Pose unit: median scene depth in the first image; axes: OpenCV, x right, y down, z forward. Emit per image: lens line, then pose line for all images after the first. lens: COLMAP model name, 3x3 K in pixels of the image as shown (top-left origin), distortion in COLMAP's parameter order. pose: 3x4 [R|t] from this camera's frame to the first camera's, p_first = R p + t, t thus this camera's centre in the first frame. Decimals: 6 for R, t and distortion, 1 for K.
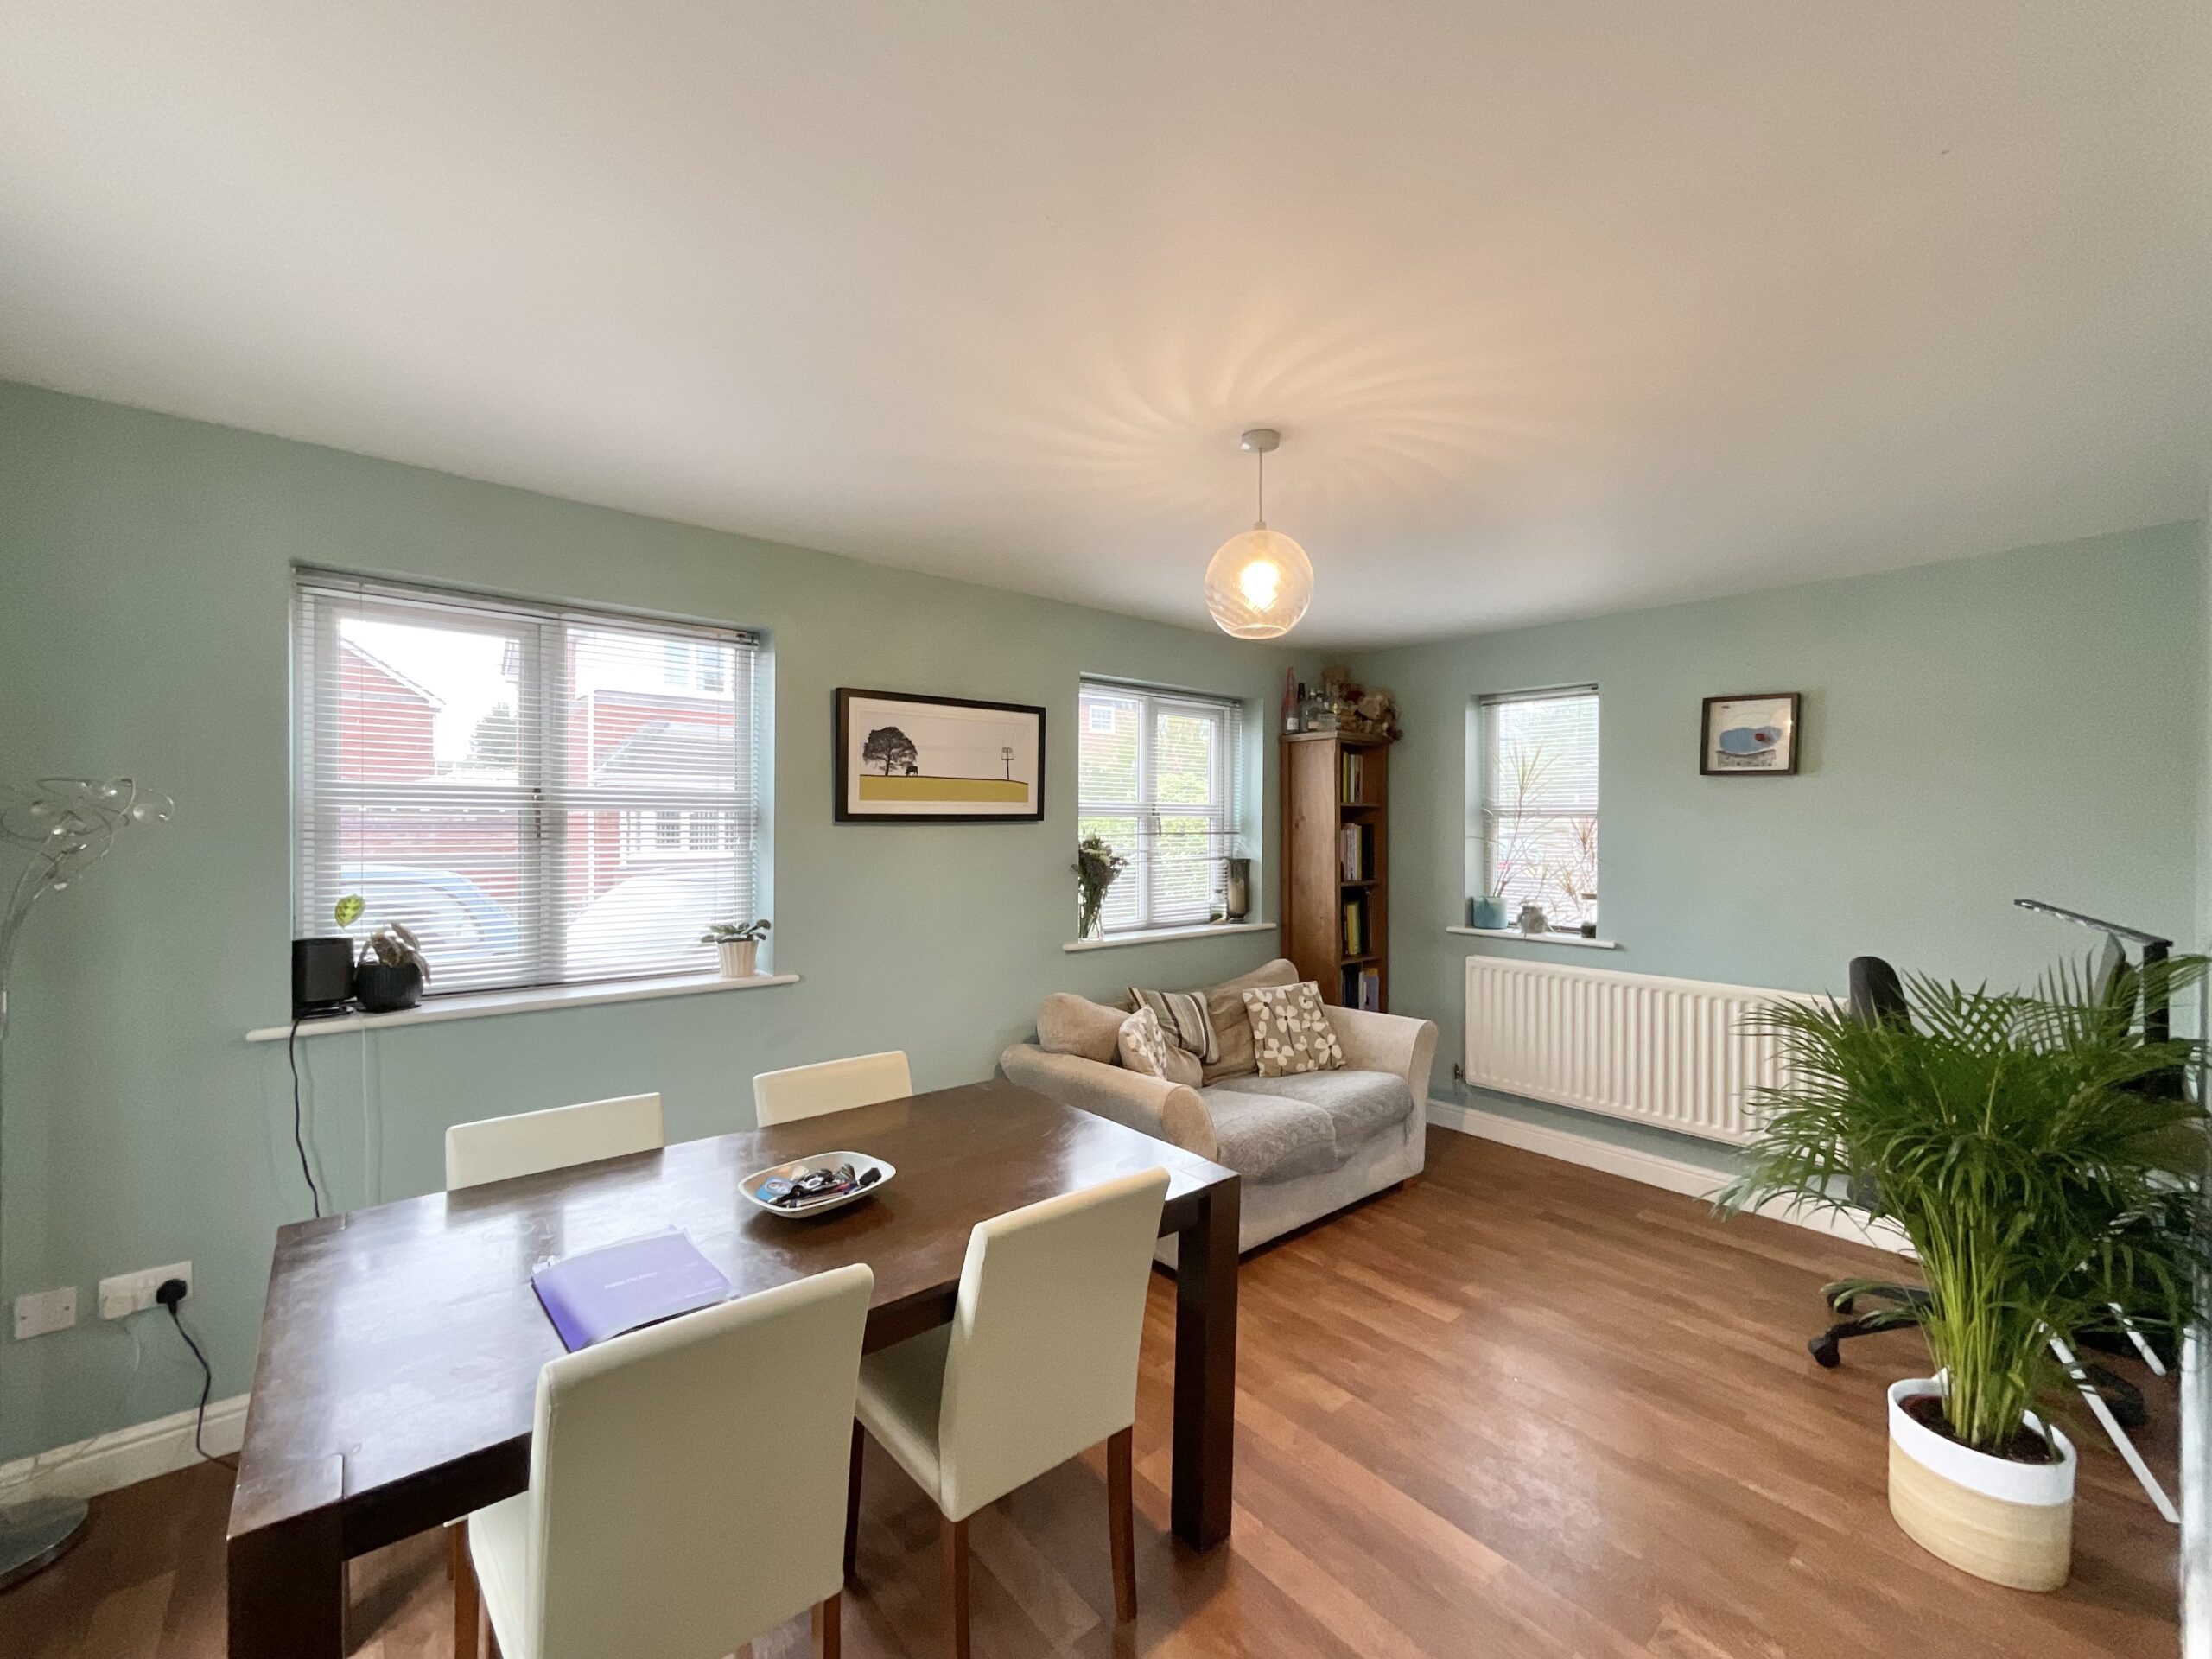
lens RADIAL K [[911.7, 0, 1108.4], [0, 911.7, 837.3], [0, 0, 1]] dist [-0.001778, 0.009406]
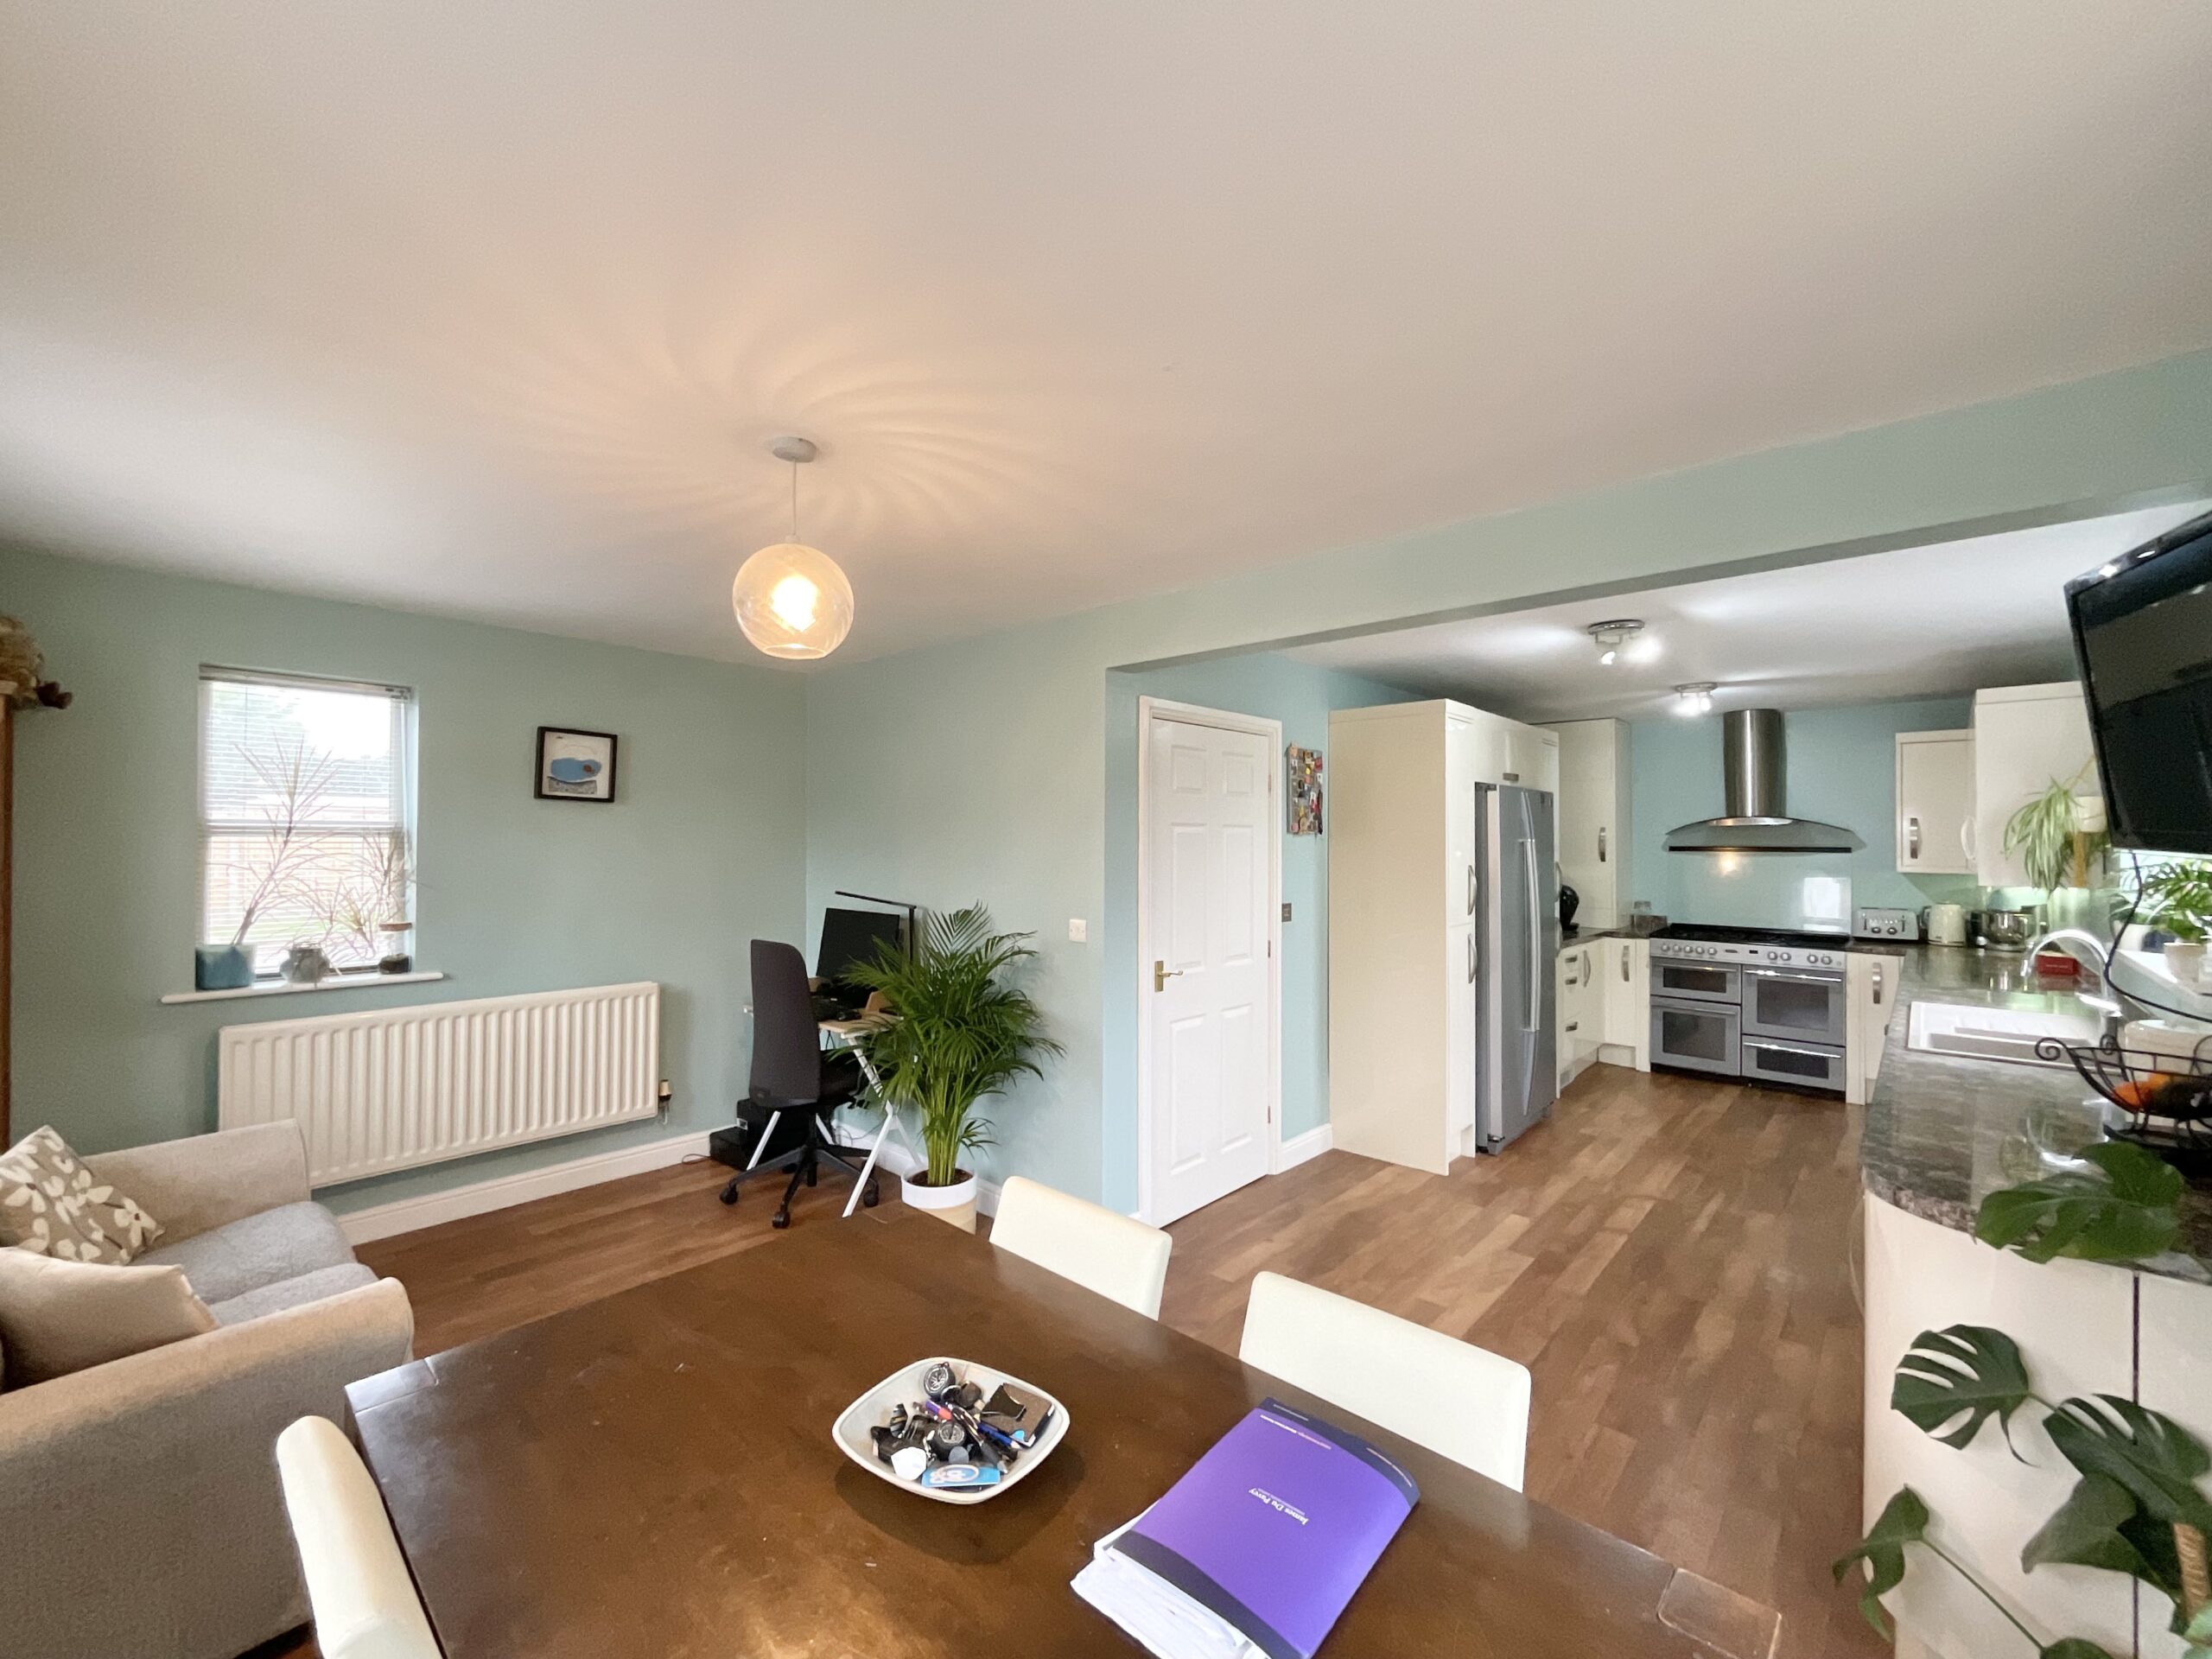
lens RADIAL K [[911.7, 0, 1108.4], [0, 911.7, 837.3], [0, 0, 1]] dist [-0.001778, 0.009406]
pose [[-0.126899, 0.000516, 0.991916, -0.487405], [0.007252, 0.999974, 0.000407, -0.018774], [-0.991889, 0.007245, -0.126899, 0.480254]]
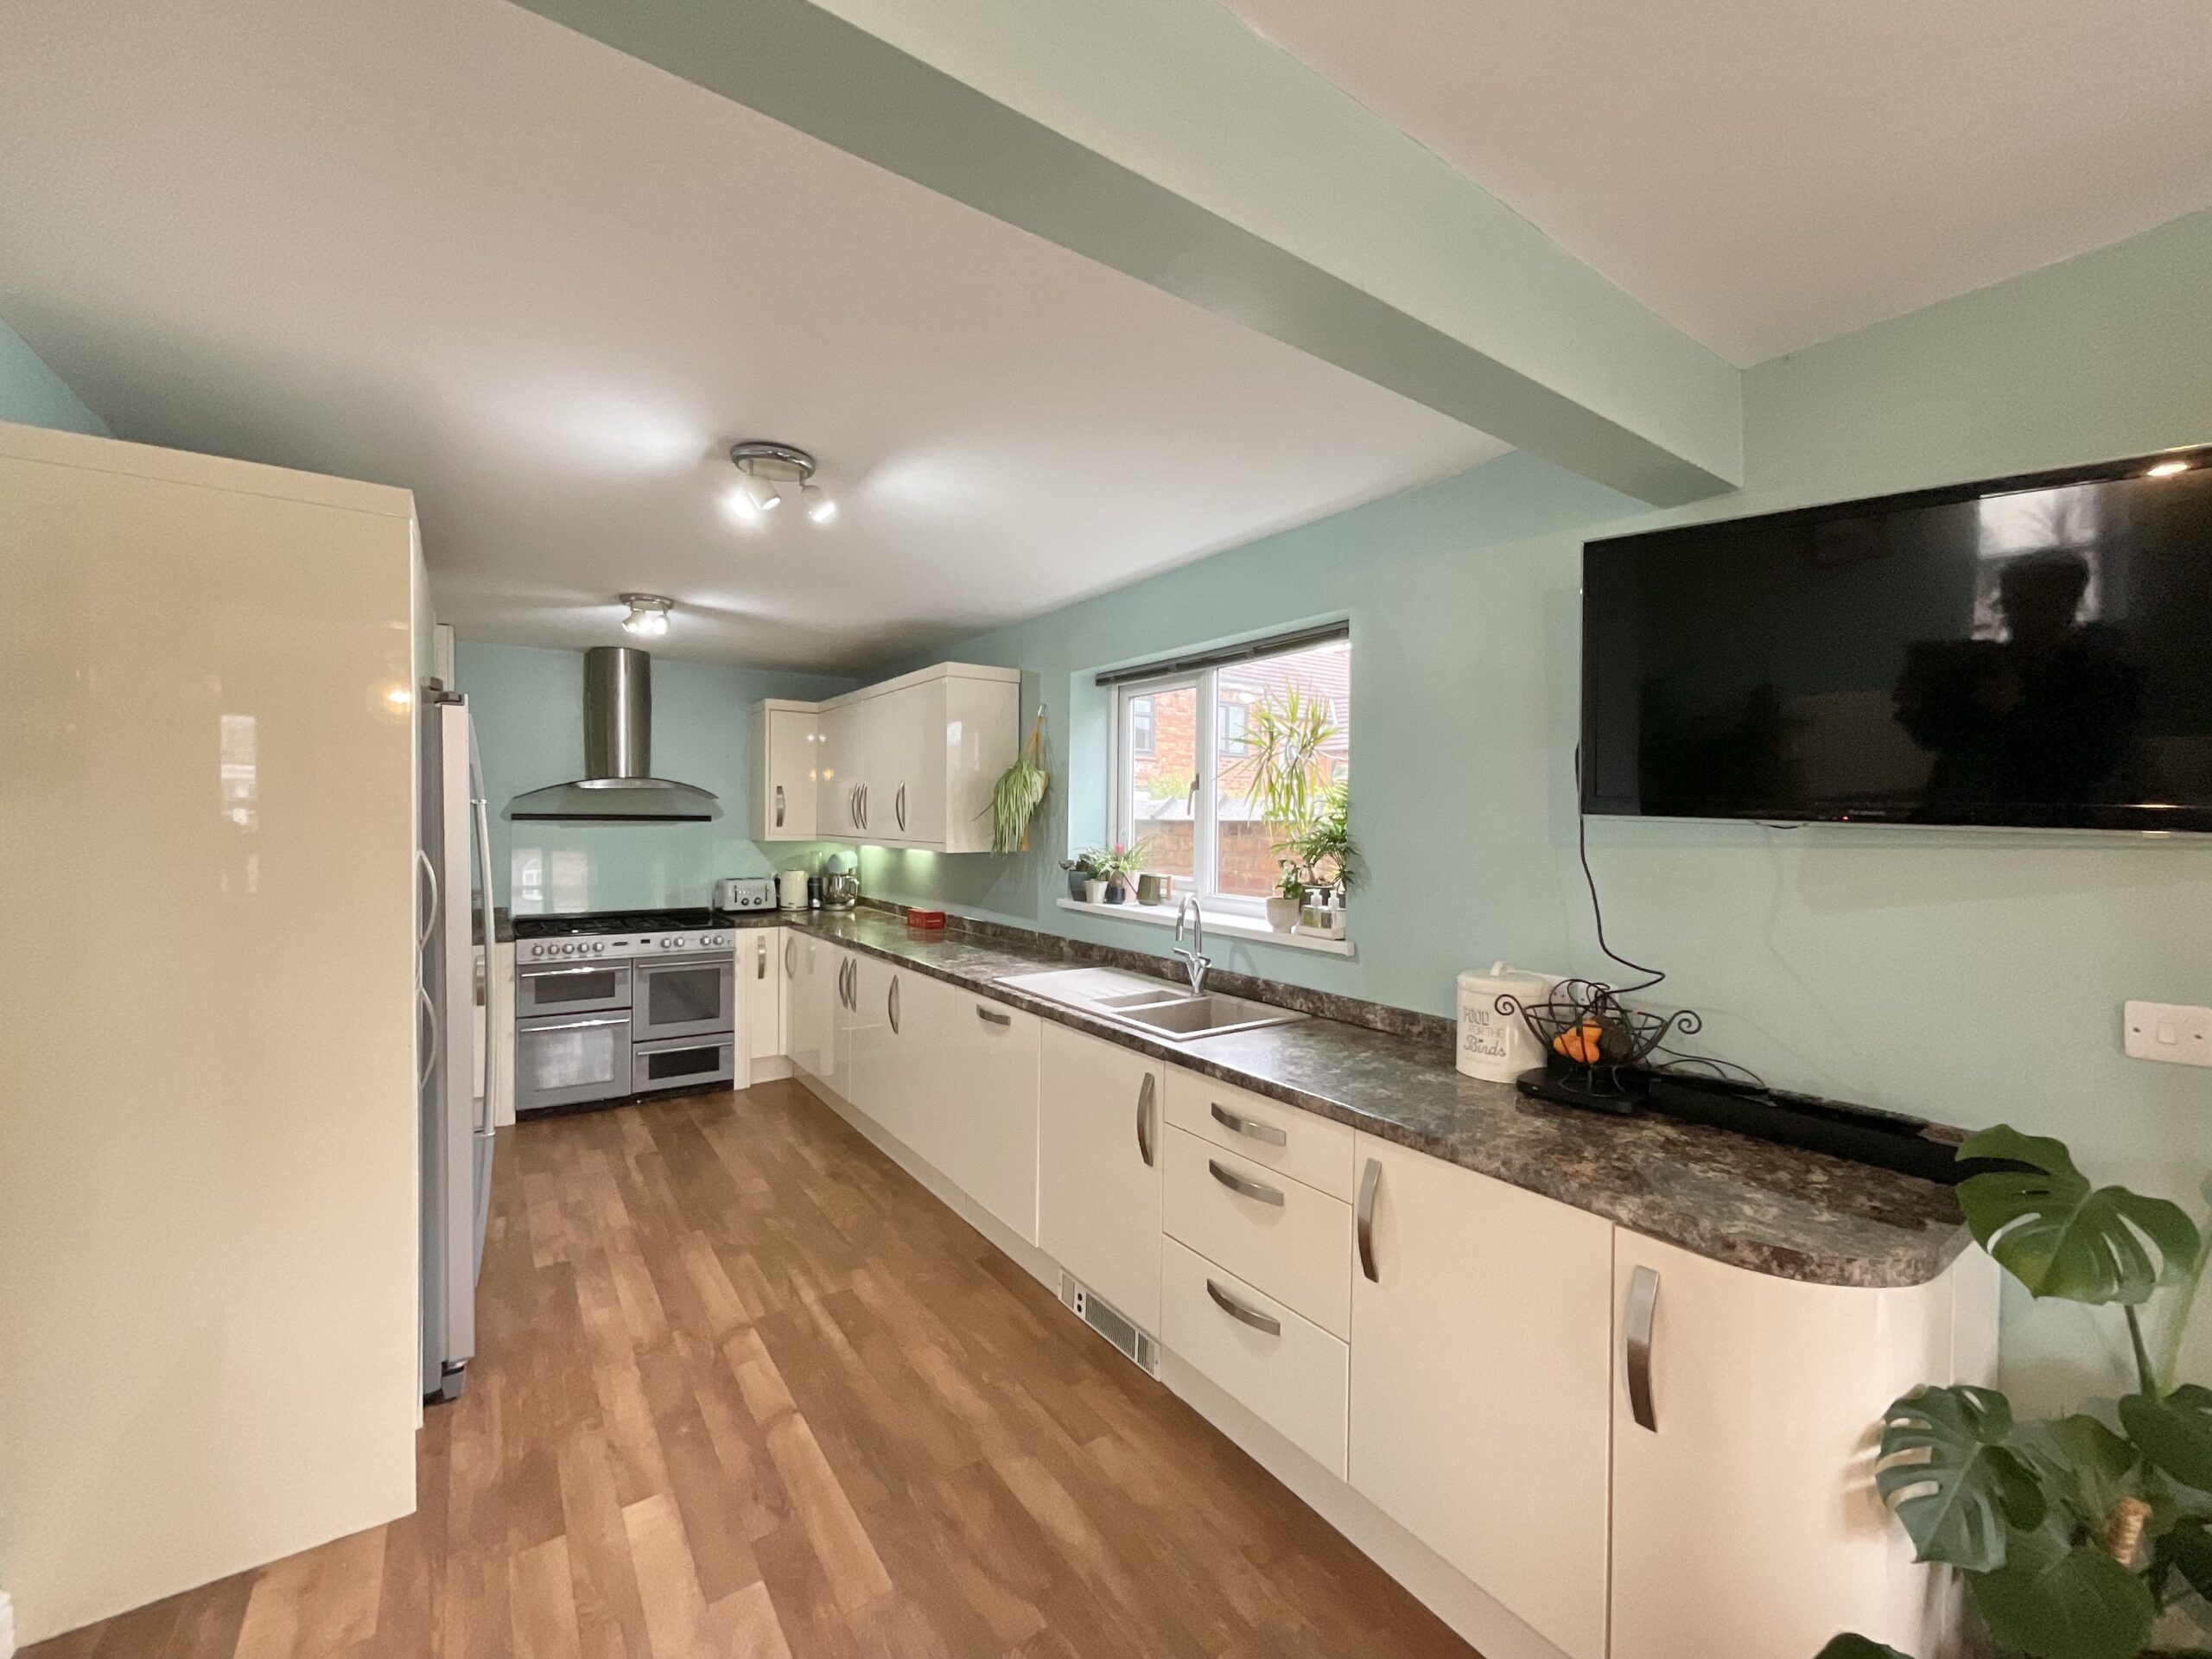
lens RADIAL K [[907.0, 0, 1114.9], [0, 907.0, 826.1], [0, 0, 1]] dist [-0.001924, -0.000170]
pose [[-0.995504, -0.013577, 0.093745, 0.169568], [-0.011735, 0.999728, 0.020164, -0.011135], [-0.093993, 0.018973, -0.995392, 0.400950]]
